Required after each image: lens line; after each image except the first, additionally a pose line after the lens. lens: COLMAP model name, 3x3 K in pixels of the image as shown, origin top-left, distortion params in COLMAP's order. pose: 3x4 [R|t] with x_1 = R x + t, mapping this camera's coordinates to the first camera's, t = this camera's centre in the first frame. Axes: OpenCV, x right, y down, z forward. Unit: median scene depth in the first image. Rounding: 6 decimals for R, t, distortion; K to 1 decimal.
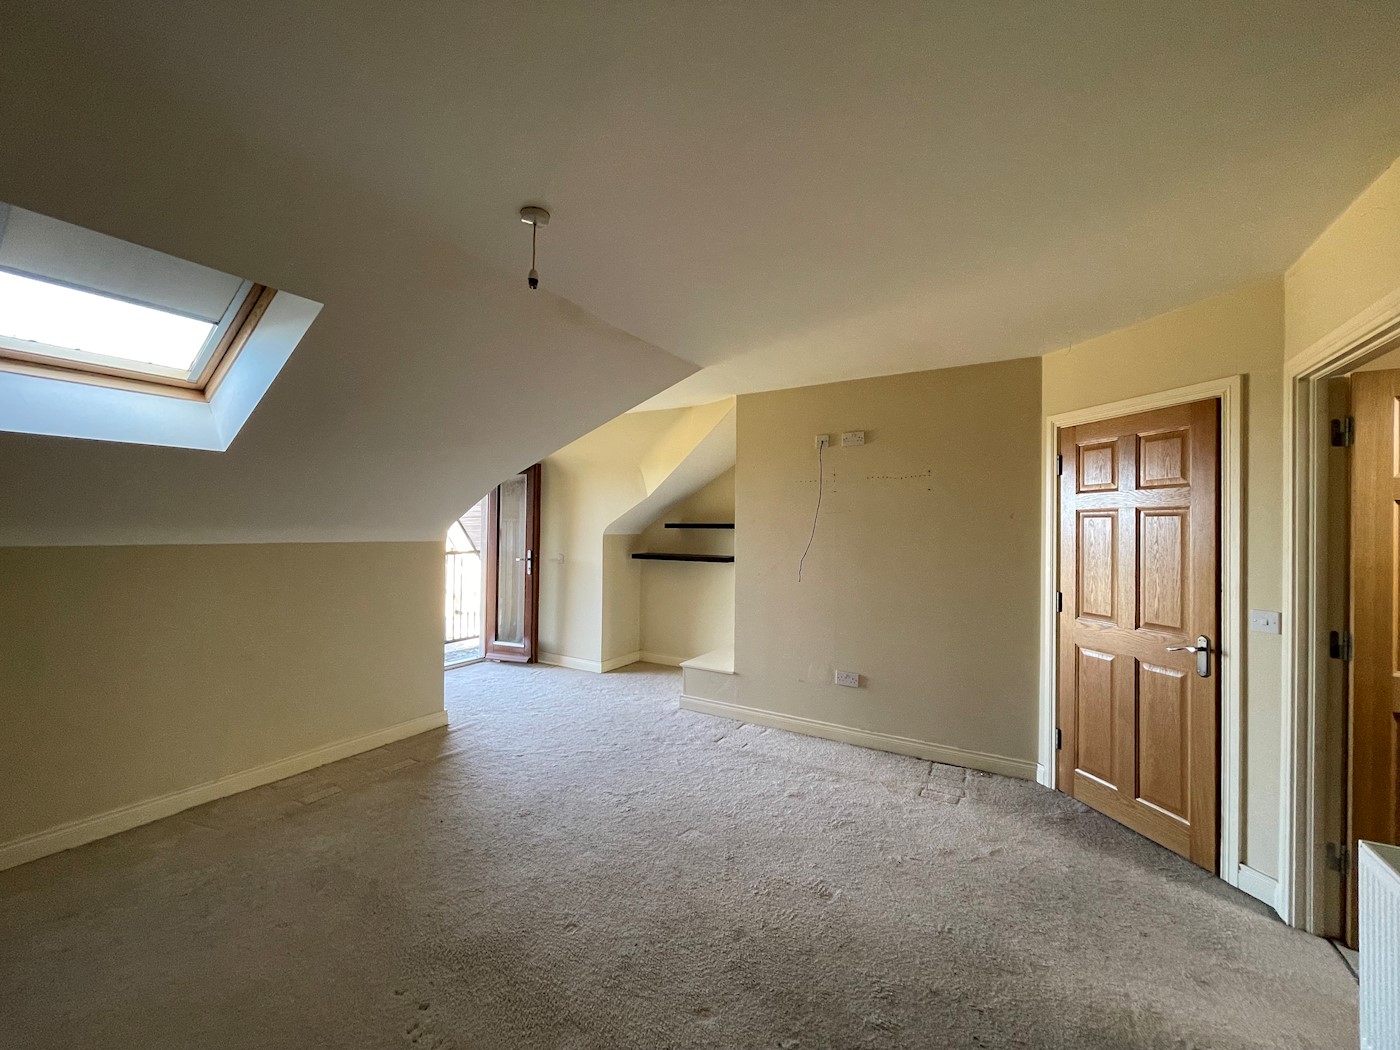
lens RADIAL K [[560.6, 0, 700.0], [0, 560.6, 525.0], [0, 0, 1]] dist [0.001015, 0.000061]
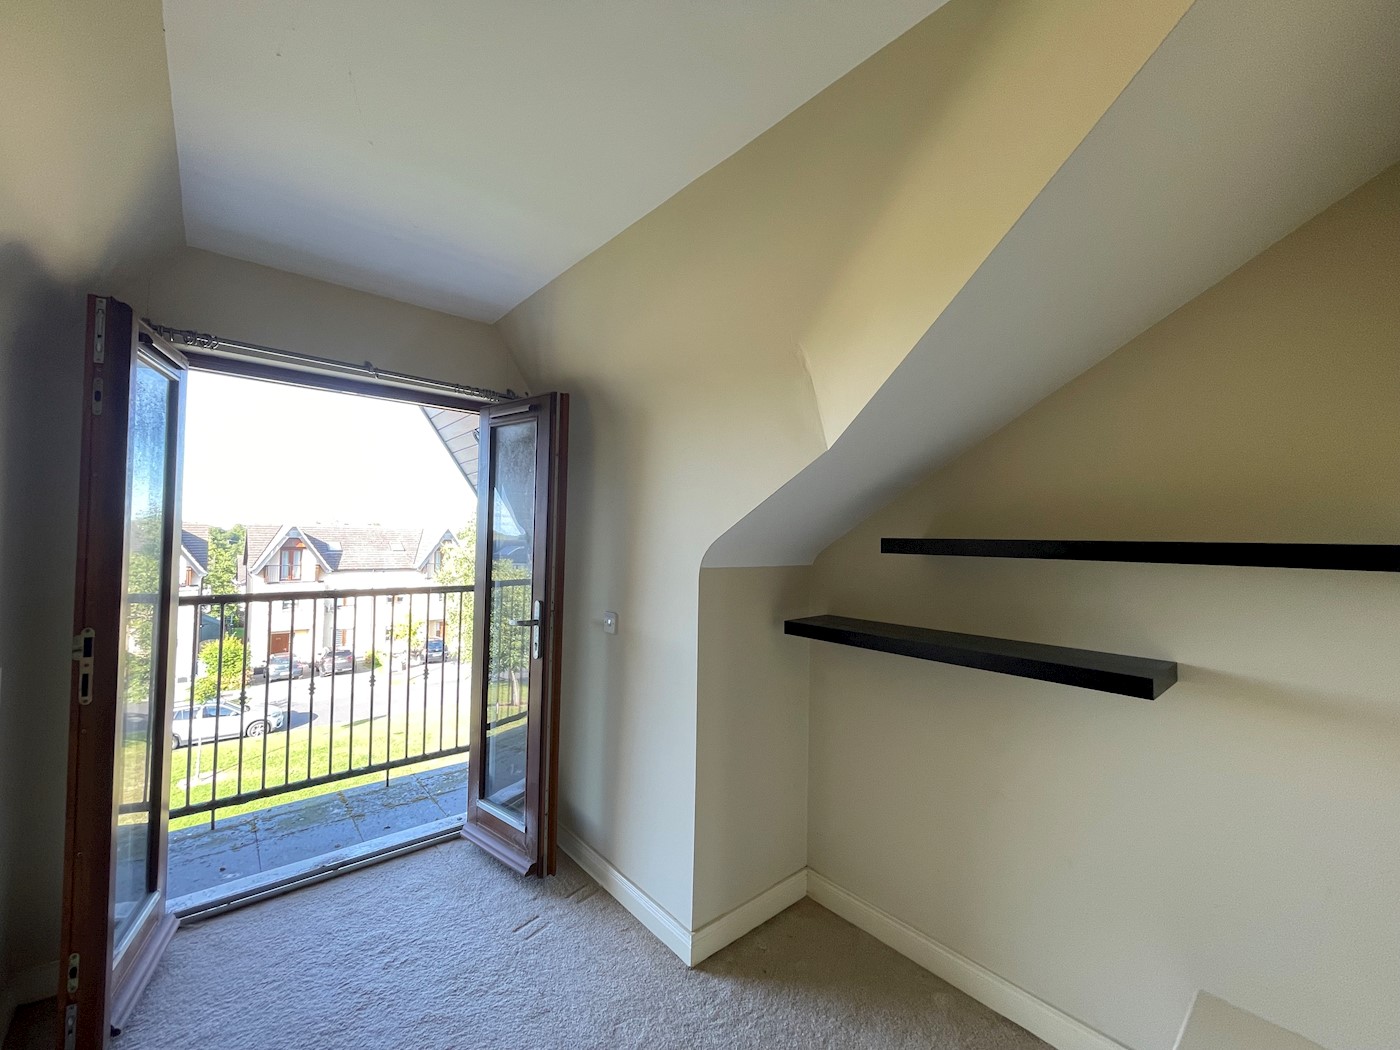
lens RADIAL K [[560.6, 0, 700.0], [0, 560.6, 525.0], [0, 0, 1]] dist [0.001015, 0.000061]
pose [[0.945772, -0.000064, -0.324830, -0.055545], [-0.008447, 0.999657, -0.024790, -0.001210], [0.324720, 0.026190, 0.945447, 0.643997]]
